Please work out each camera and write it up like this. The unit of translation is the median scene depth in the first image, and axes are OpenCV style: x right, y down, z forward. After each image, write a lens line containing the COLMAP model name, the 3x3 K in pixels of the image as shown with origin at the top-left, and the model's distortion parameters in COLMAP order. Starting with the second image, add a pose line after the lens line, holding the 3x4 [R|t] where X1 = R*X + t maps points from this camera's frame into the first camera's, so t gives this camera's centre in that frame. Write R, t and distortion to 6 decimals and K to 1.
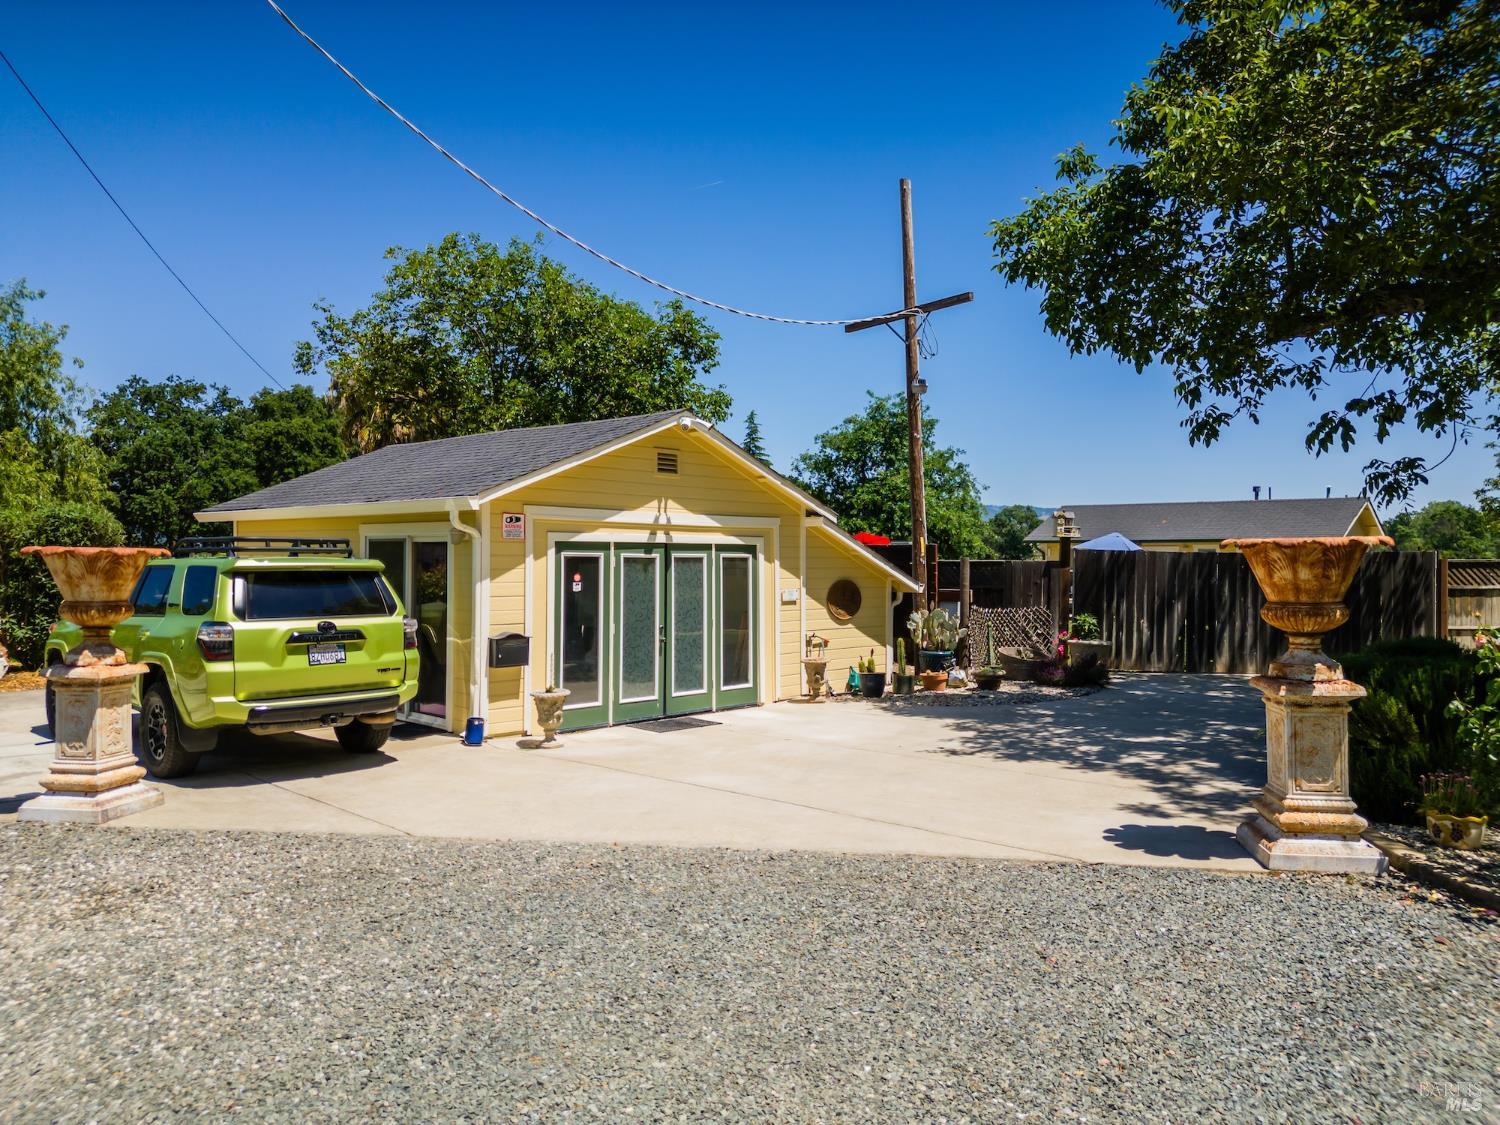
lens RADIAL K [[1050.1, 0, 747.2], [0, 1050.1, 560.4], [0, 0, 1]] dist [0.066136, -0.059325]
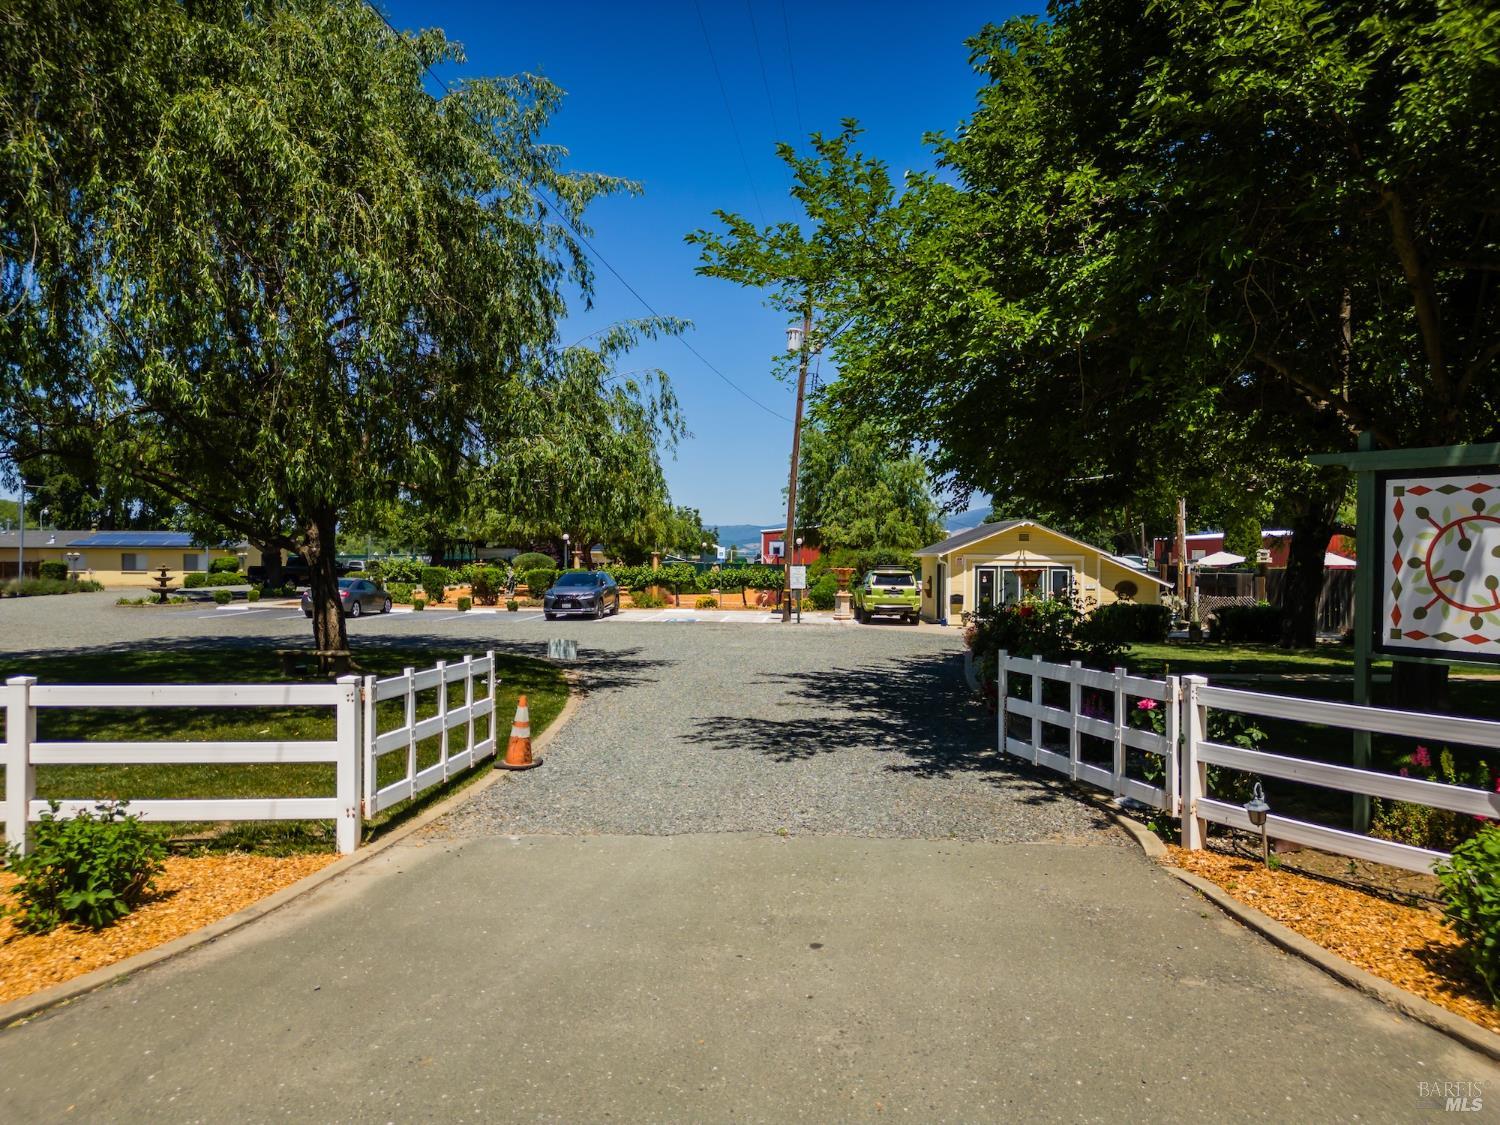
lens RADIAL K [[1050.1, 0, 747.2], [0, 1050.1, 560.4], [0, 0, 1]] dist [0.066136, -0.059325]
pose [[0.668261, 0.001255, -0.743926, 1.725777], [-0.005617, 0.999979, -0.003358, -0.019519], [0.743906, 0.006423, 0.668254, -1.625160]]
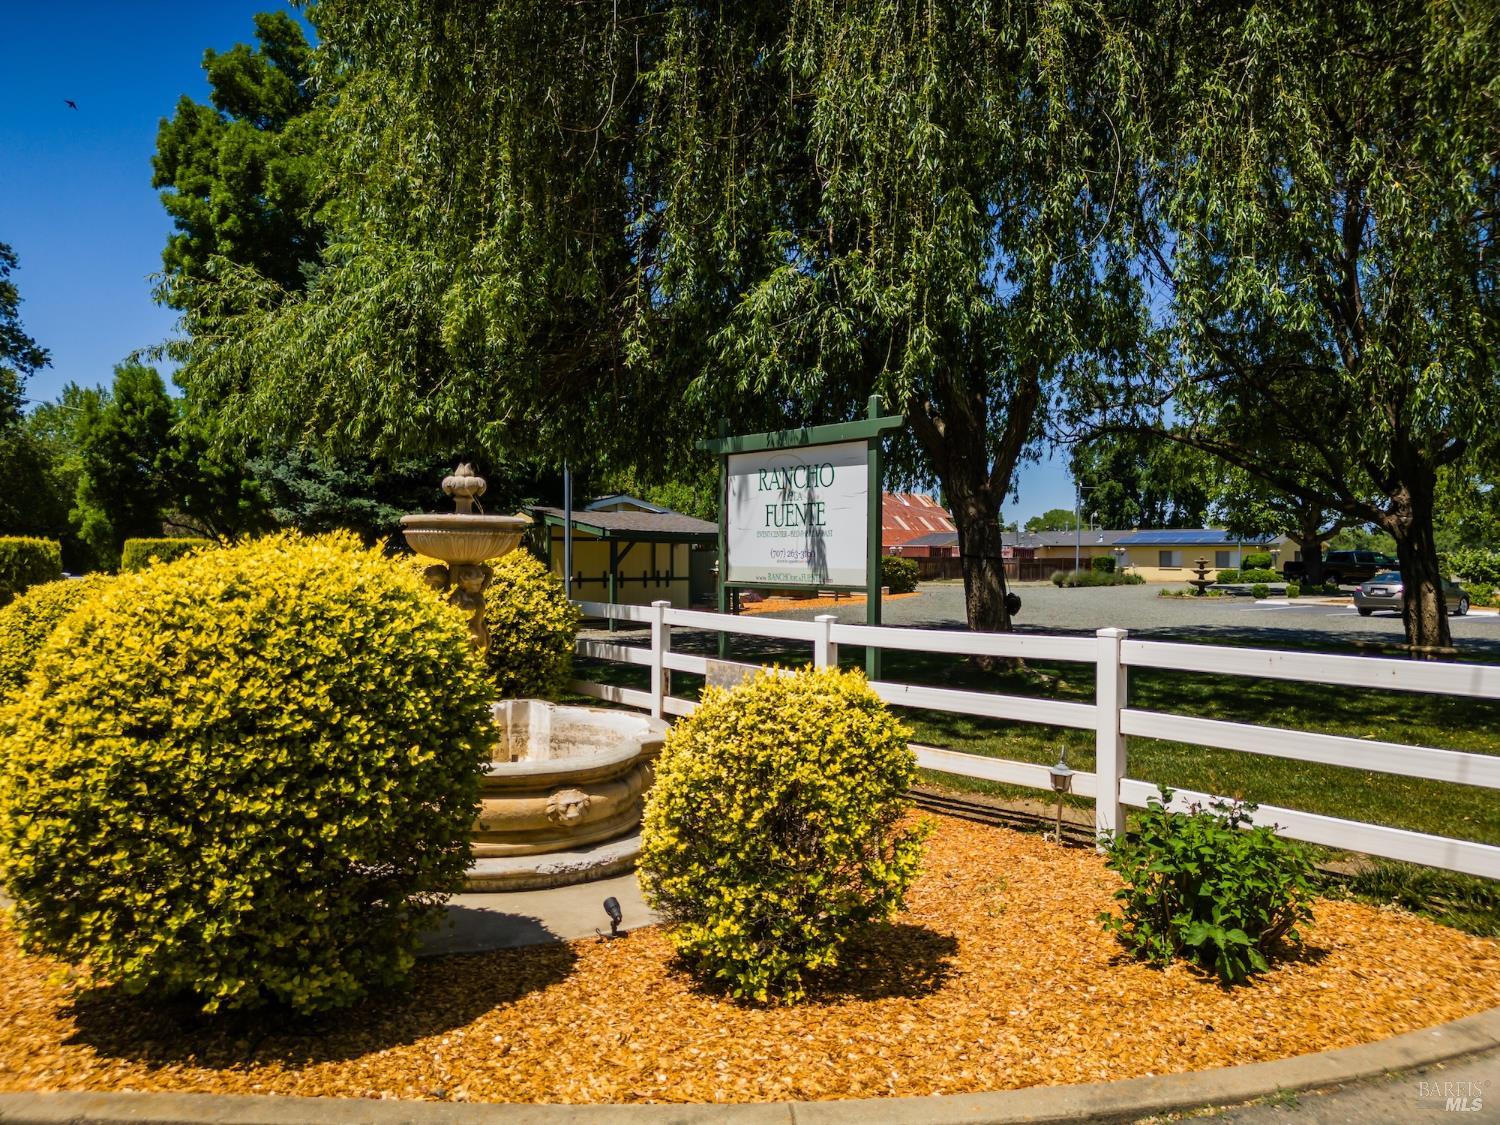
lens RADIAL K [[1050.1, 0, 747.2], [0, 1050.1, 560.4], [0, 0, 1]] dist [0.066136, -0.059325]
pose [[-0.164063, 0.000098, -0.986450, 1.496469], [-0.013027, 0.999913, 0.002266, 0.020650], [0.986364, 0.013223, -0.164047, -1.613313]]
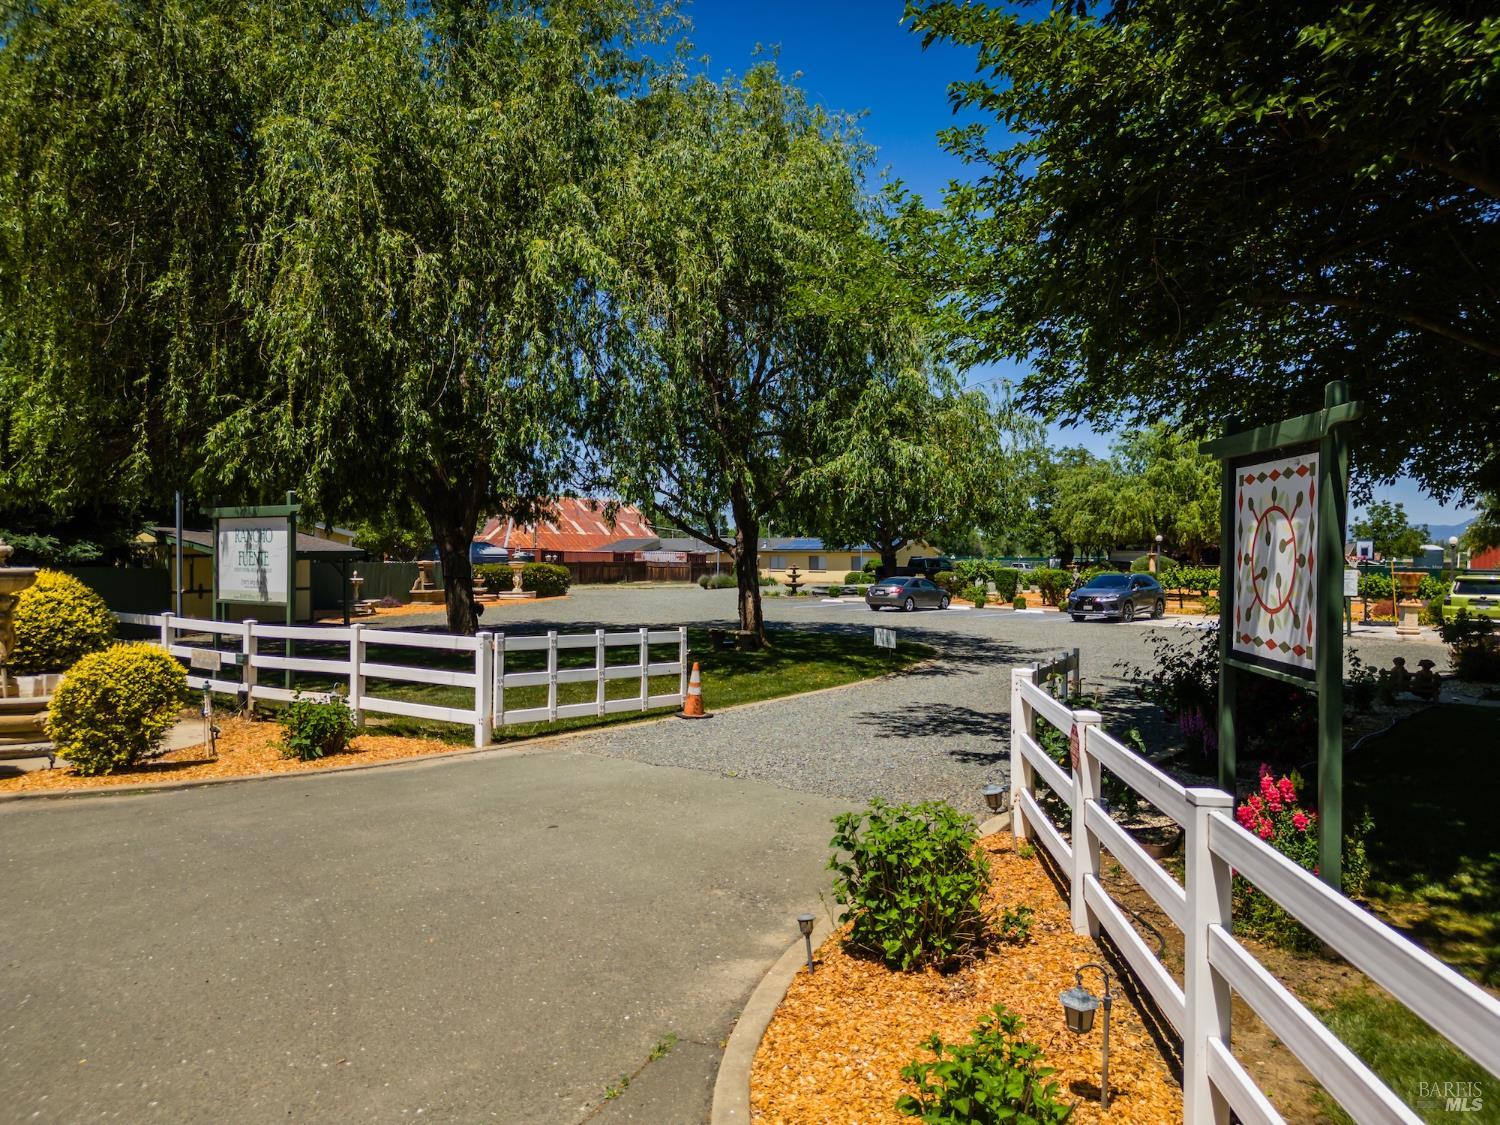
lens RADIAL K [[1050.1, 0, 747.2], [0, 1050.1, 560.4], [0, 0, 1]] dist [0.066136, -0.059325]
pose [[0.079101, 0.000381, -0.996867, 2.108284], [-0.010948, 0.999940, -0.000487, -0.019008], [0.996806, 0.010952, 0.079100, -1.173949]]
